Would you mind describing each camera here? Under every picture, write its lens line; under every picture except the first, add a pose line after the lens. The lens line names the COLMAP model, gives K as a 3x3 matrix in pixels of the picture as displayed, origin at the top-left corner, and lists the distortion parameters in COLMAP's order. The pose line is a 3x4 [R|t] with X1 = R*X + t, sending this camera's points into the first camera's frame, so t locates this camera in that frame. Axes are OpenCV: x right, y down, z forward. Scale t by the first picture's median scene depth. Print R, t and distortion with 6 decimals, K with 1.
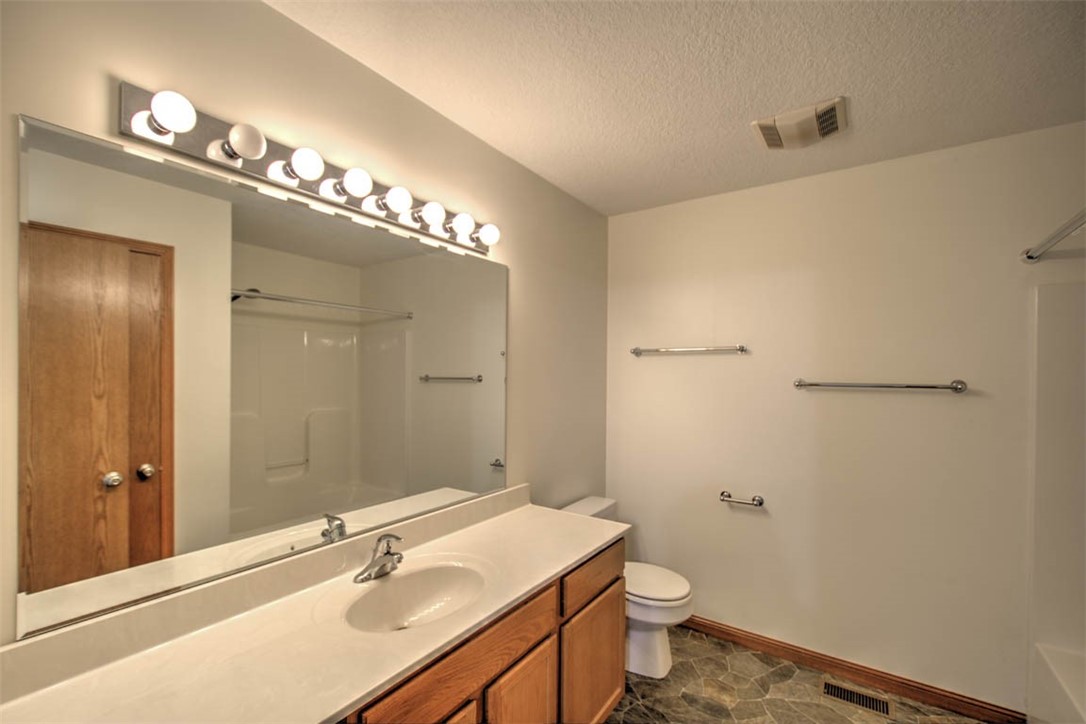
lens RADIAL K [[465.3, 0, 538.8], [0, 465.3, 375.3], [0, 0, 1]] dist [-0.000797, -0.007376]
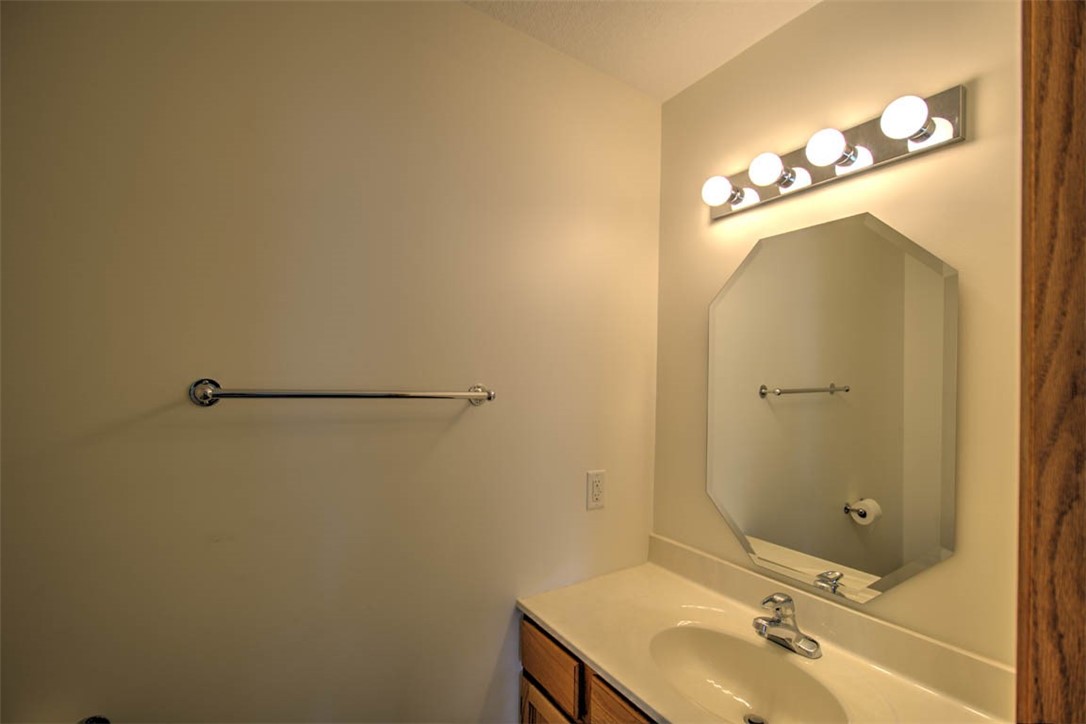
lens RADIAL K [[465.3, 0, 538.8], [0, 465.3, 375.3], [0, 0, 1]] dist [-0.000797, -0.007376]
pose [[-0.365570, -0.009302, -0.930737, 0.555564], [-0.017676, 0.999839, -0.003050, -0.019026], [0.930616, 0.015337, -0.365676, 0.897715]]
